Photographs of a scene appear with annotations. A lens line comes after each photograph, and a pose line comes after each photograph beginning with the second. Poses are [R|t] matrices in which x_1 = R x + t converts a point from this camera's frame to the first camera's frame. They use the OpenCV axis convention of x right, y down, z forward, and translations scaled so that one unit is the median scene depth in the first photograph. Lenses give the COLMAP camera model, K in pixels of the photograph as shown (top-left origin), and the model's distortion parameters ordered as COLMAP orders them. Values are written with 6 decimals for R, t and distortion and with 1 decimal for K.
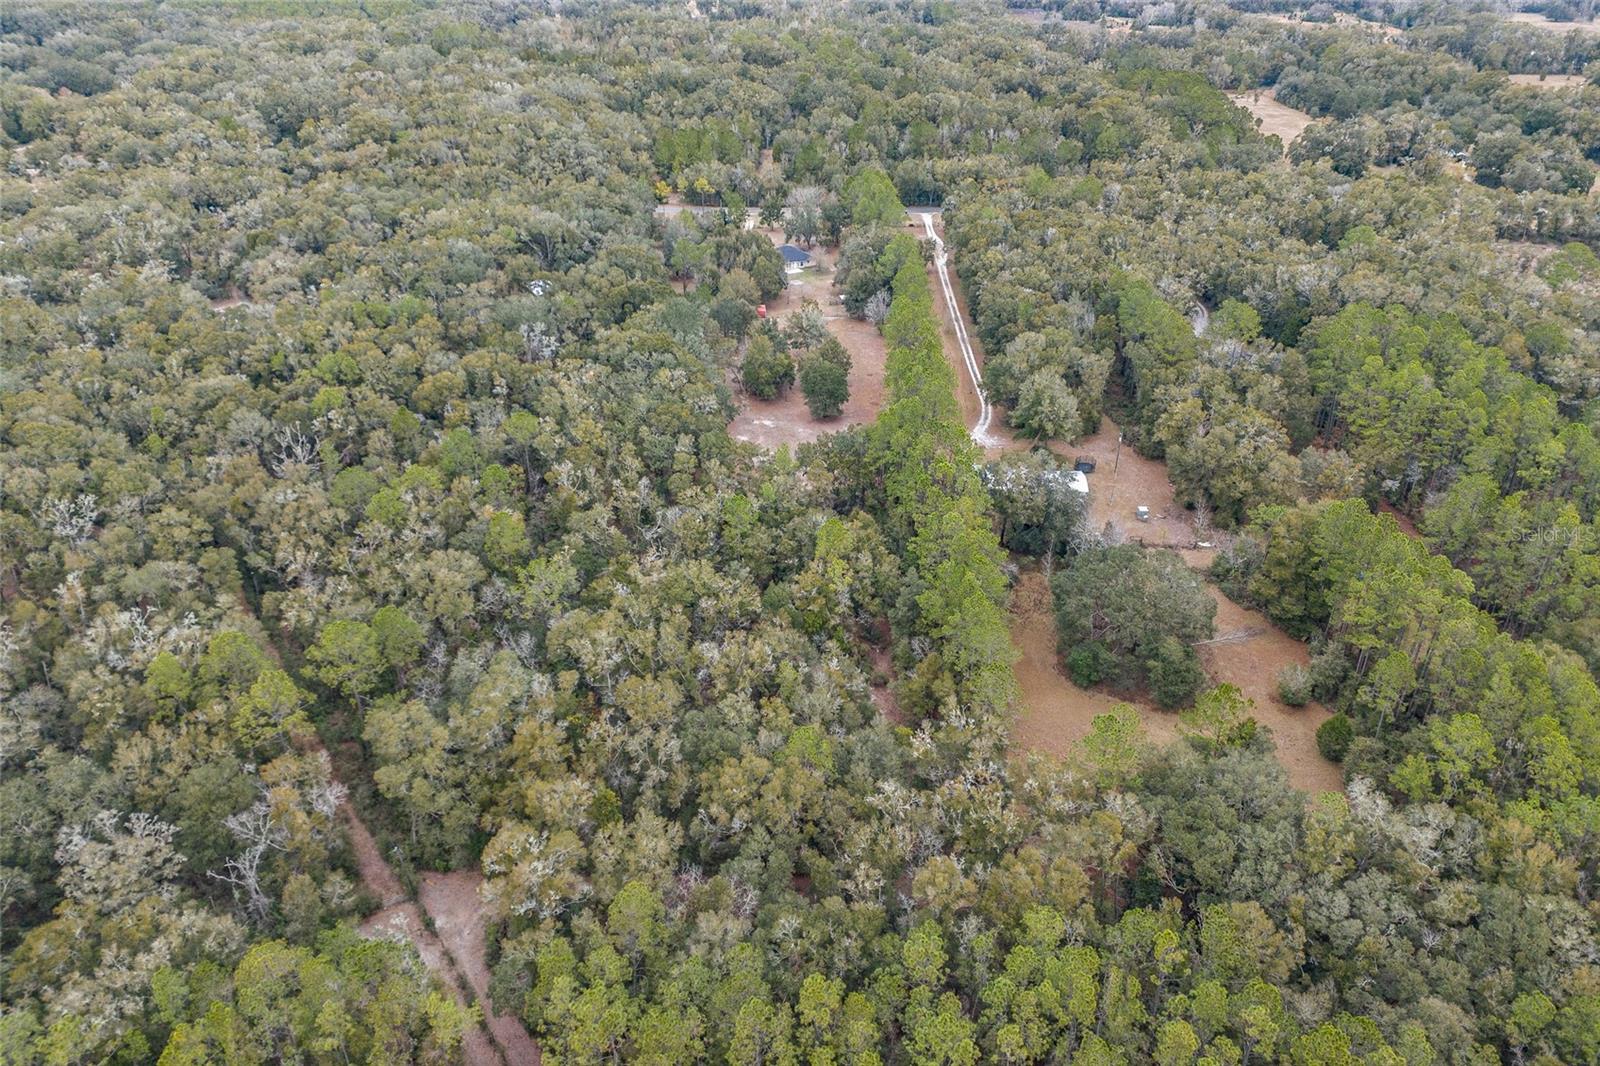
lens RADIAL K [[1171.1, 0, 800.0], [0, 1171.1, 533.0], [0, 0, 1]] dist [0.040303, -0.001474]
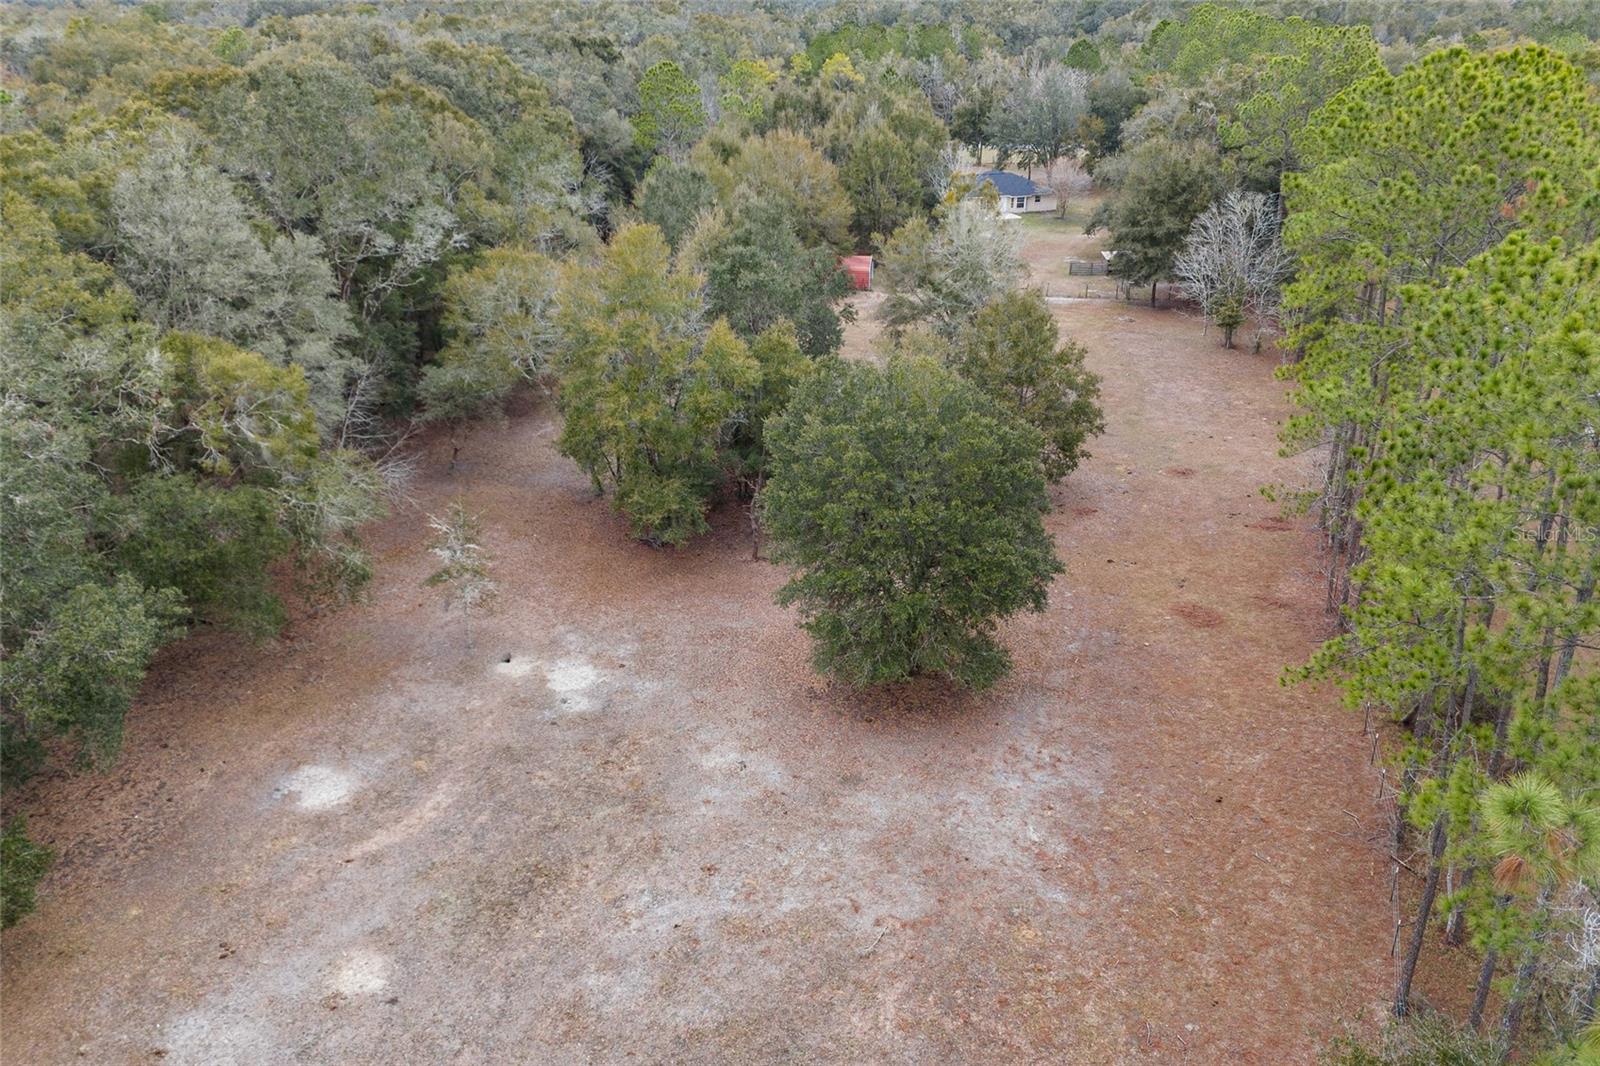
lens RADIAL K [[1171.1, 0, 800.0], [0, 1171.1, 533.0], [0, 0, 1]] dist [0.040303, -0.001474]
pose [[0.968435, 0.094347, -0.230720, 0.039457], [-0.113064, 0.991171, -0.069264, -0.093212], [0.222148, 0.093164, 0.970552, 0.717330]]
